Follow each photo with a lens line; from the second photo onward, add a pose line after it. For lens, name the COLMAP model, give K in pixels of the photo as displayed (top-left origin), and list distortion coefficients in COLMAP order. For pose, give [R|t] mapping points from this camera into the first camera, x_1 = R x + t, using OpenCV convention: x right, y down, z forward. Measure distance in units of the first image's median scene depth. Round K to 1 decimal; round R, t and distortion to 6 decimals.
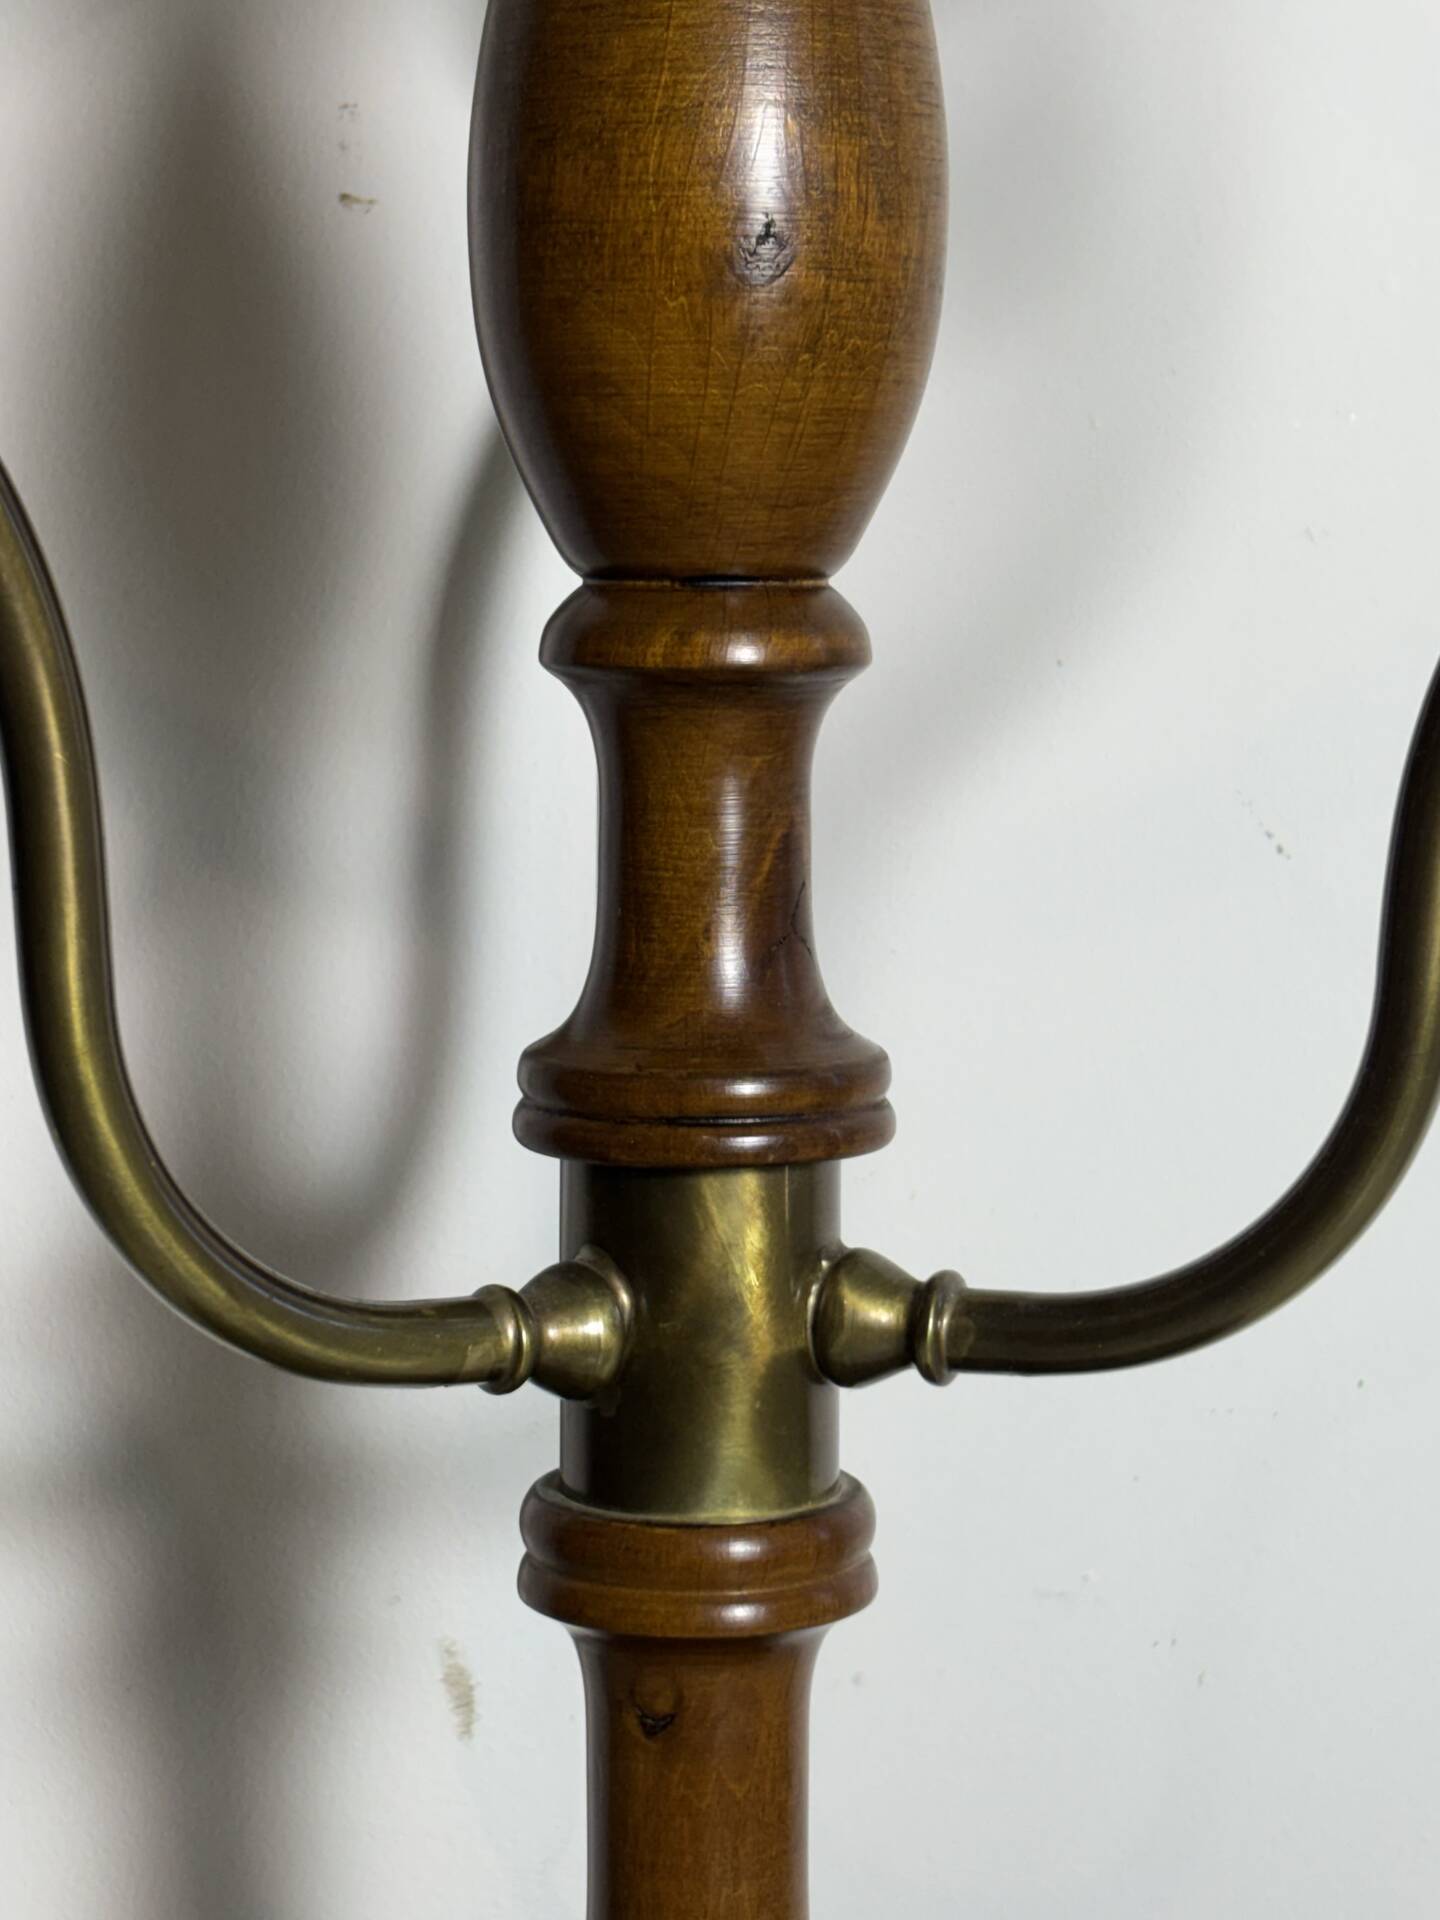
lens RADIAL K [[4045.6, 0, 705.9], [0, 4045.6, 970.2], [0, 0, 1]] dist [0.205751, 0.000000]
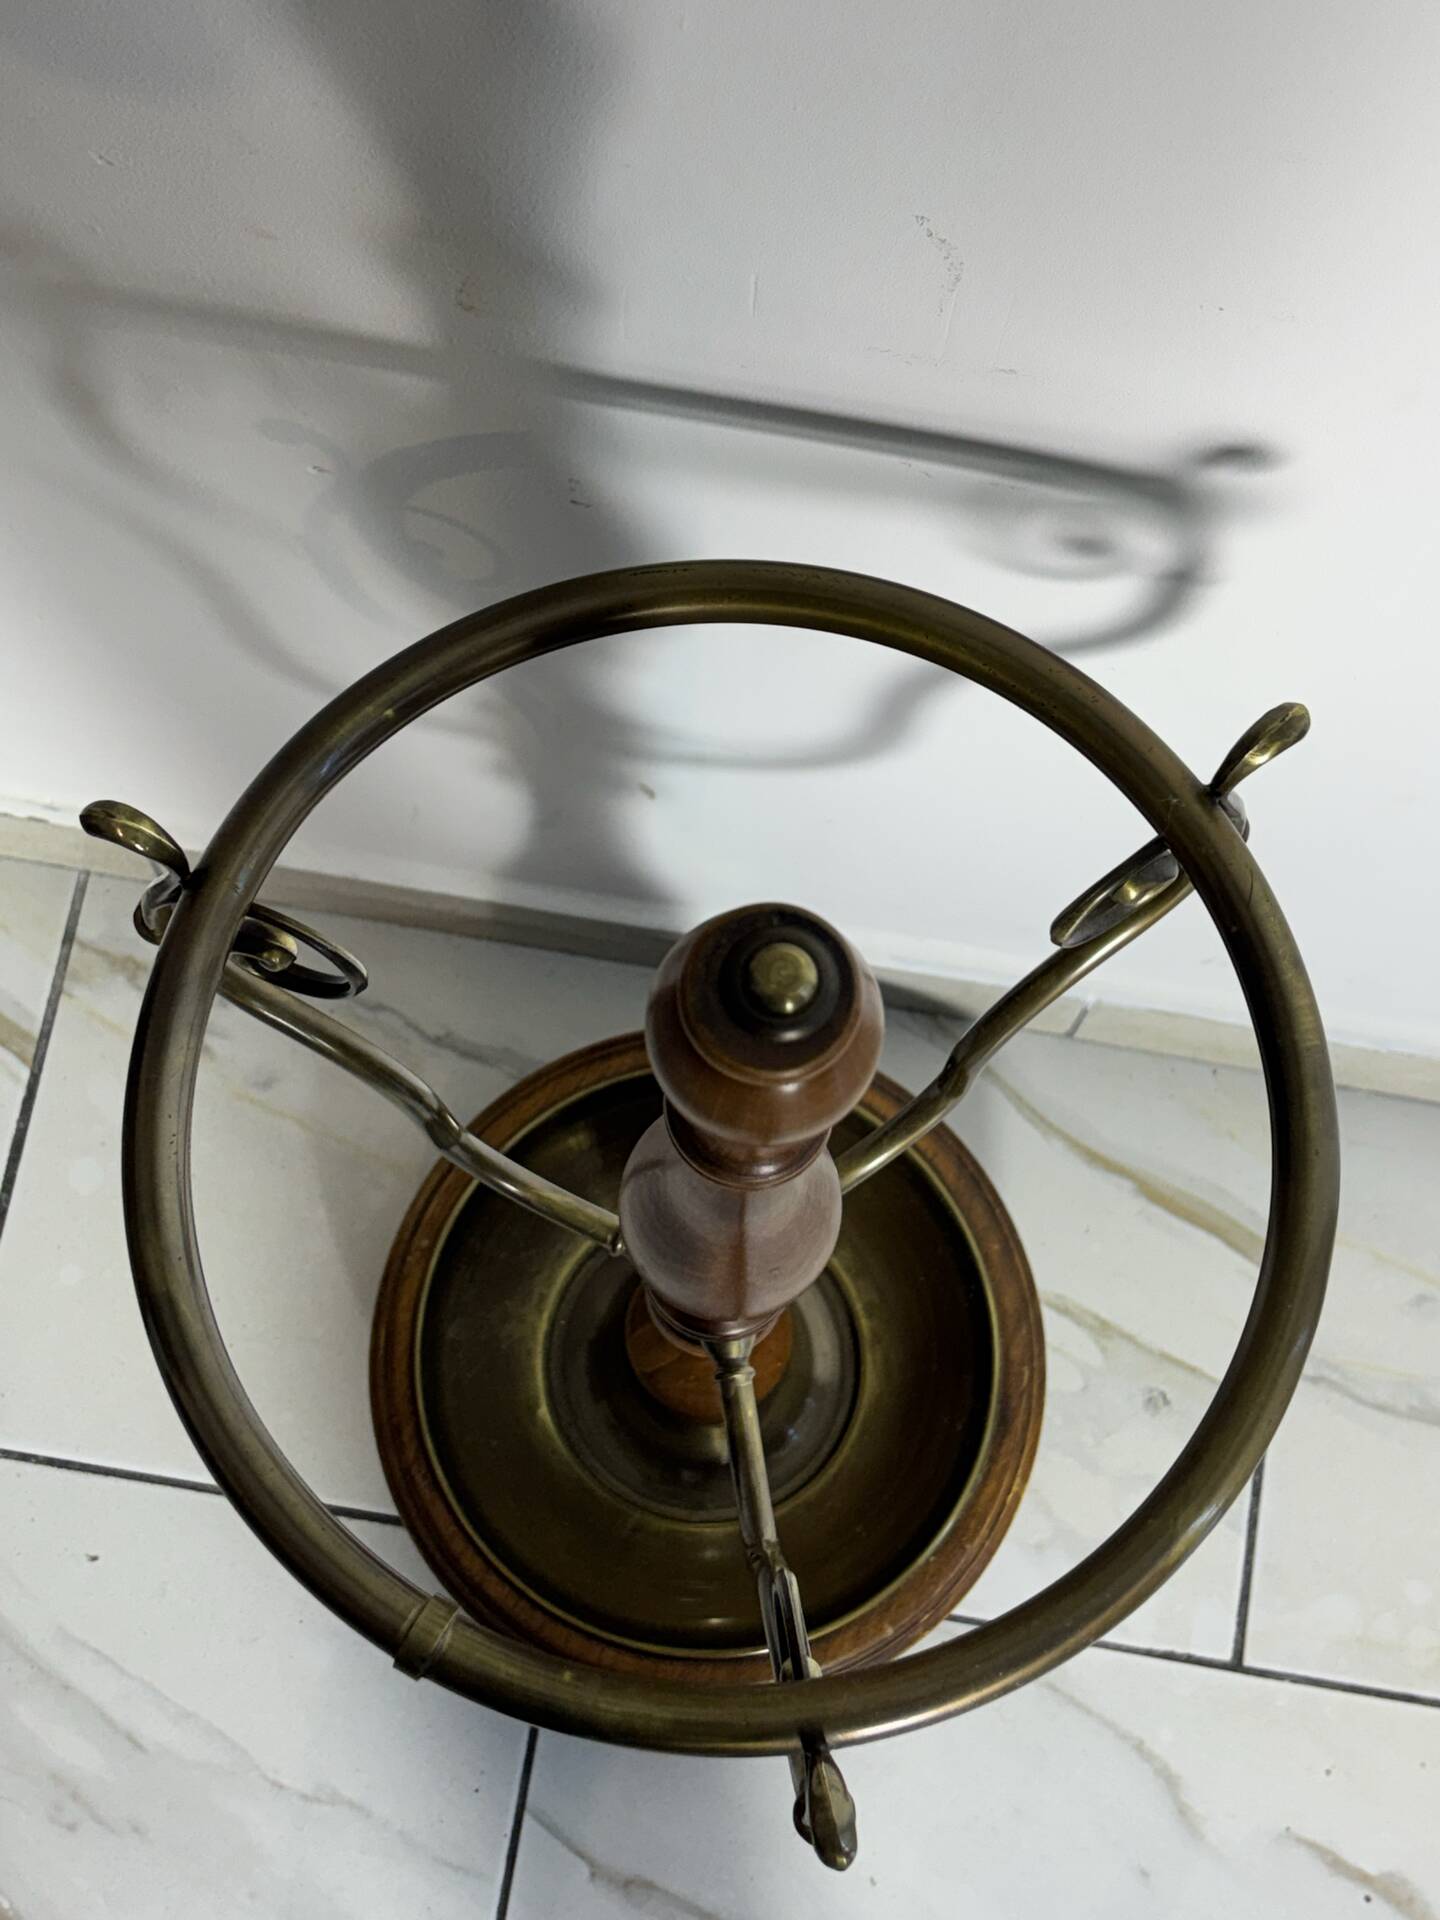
lens RADIAL K [[2716.1, 0, 706.8], [0, 2716.1, 924.4], [0, 0, 1]] dist [0.079439, 0.000000]
pose [[0.973413, 0.222543, -0.054246, 0.089179], [-0.026375, 0.344140, 0.938548, -1.596281], [0.227536, -0.912164, 0.340859, 0.613523]]
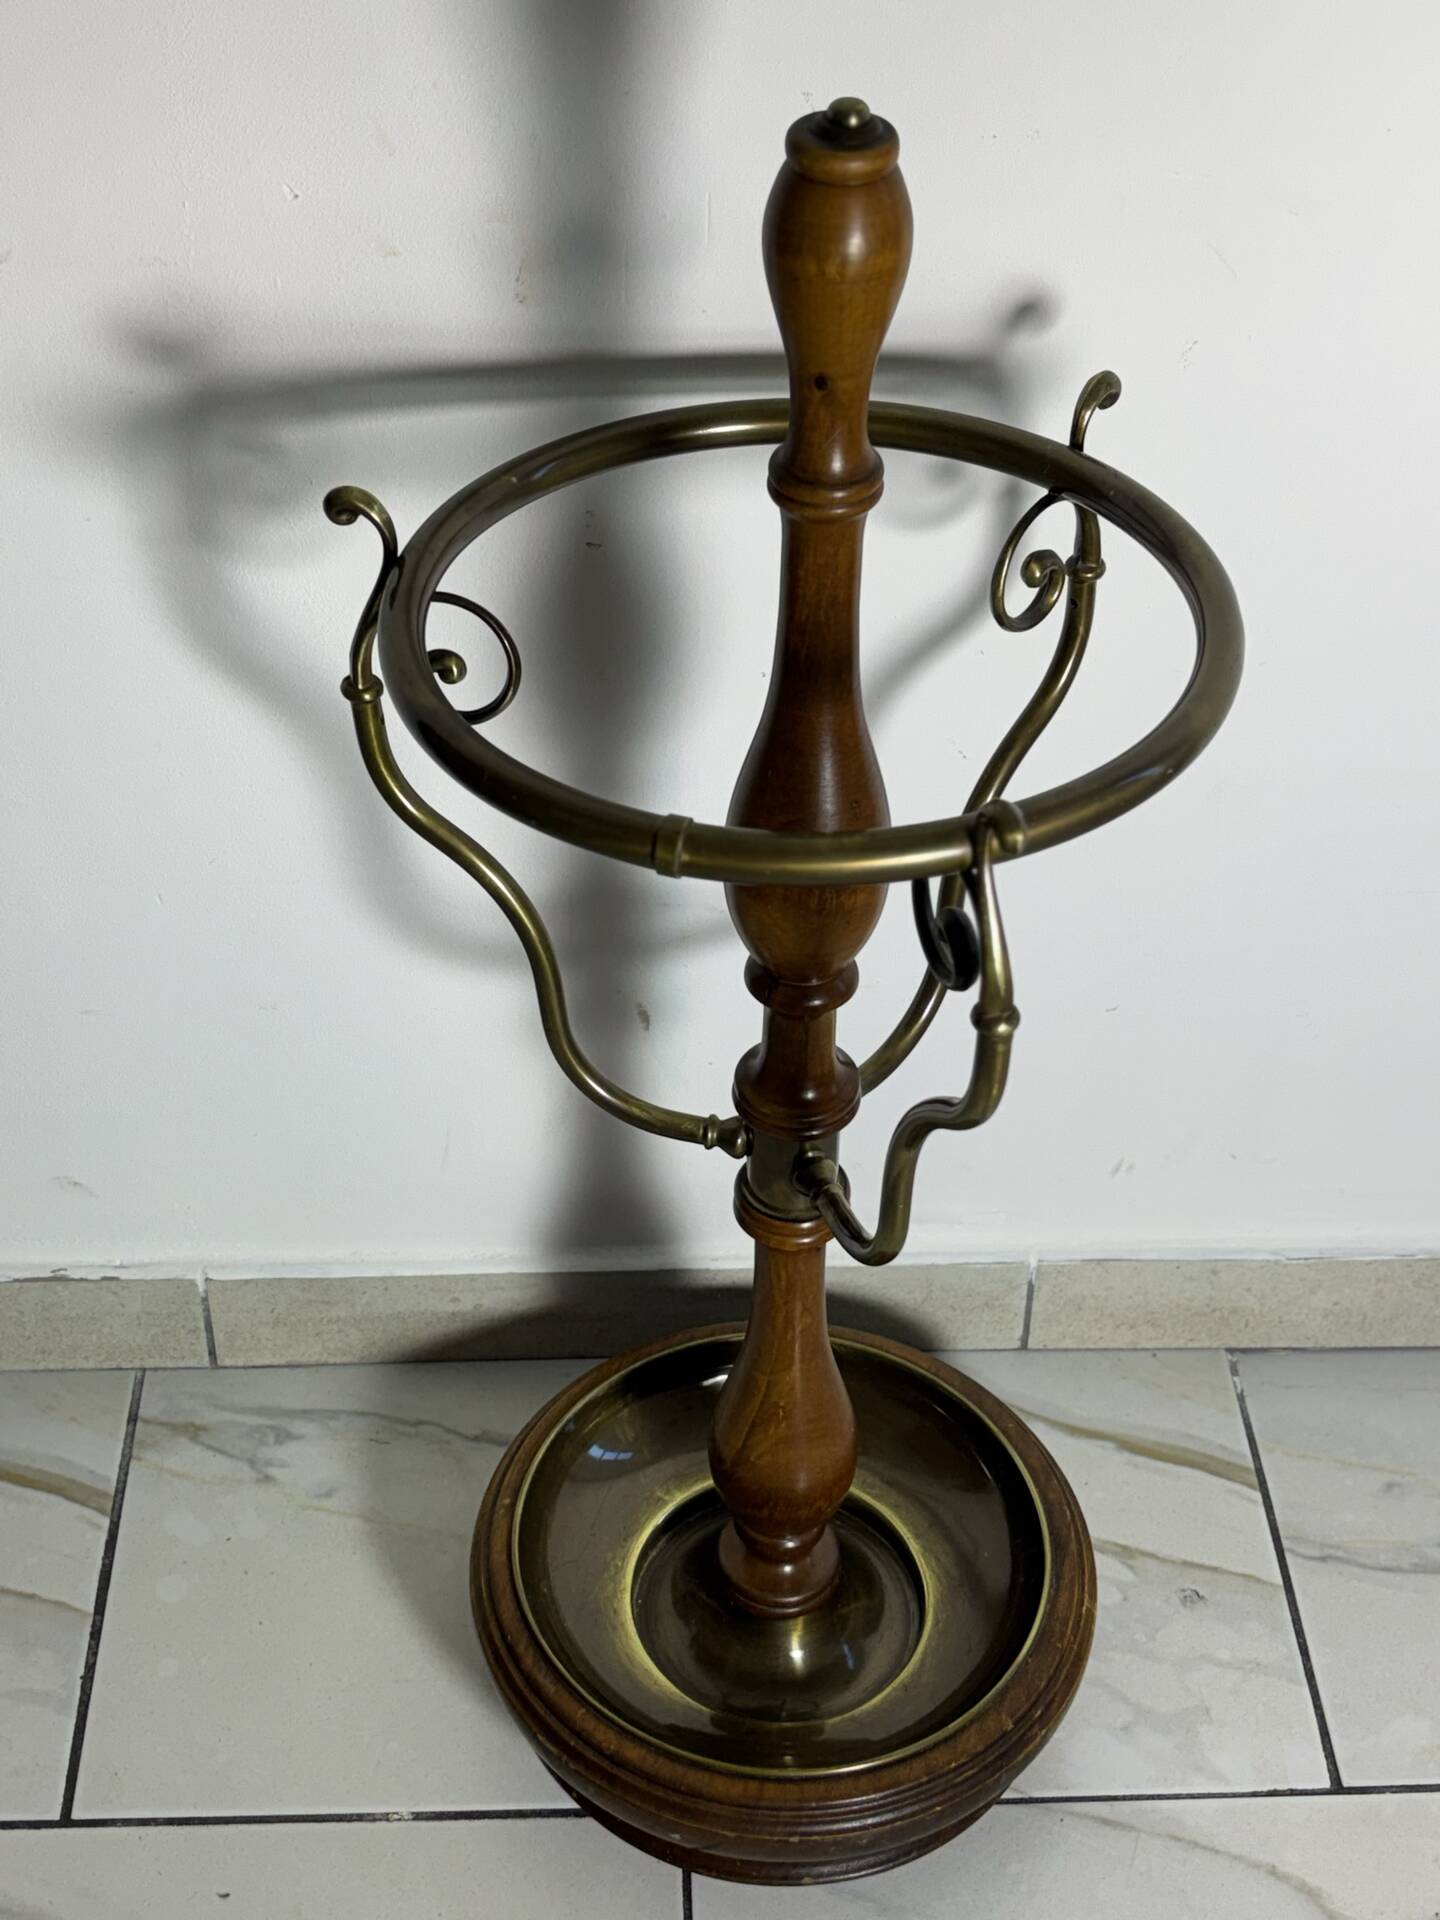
lens RADIAL K [[2716.1, 0, 685.9], [0, 2716.1, 957.9], [0, 0, 1]] dist [0.079439, 0.000000]
pose [[0.999429, 0.014447, -0.030543, 0.029867], [0.005487, 0.822571, 0.568635, -1.207678], [0.033339, -0.568478, 0.822022, -0.628557]]
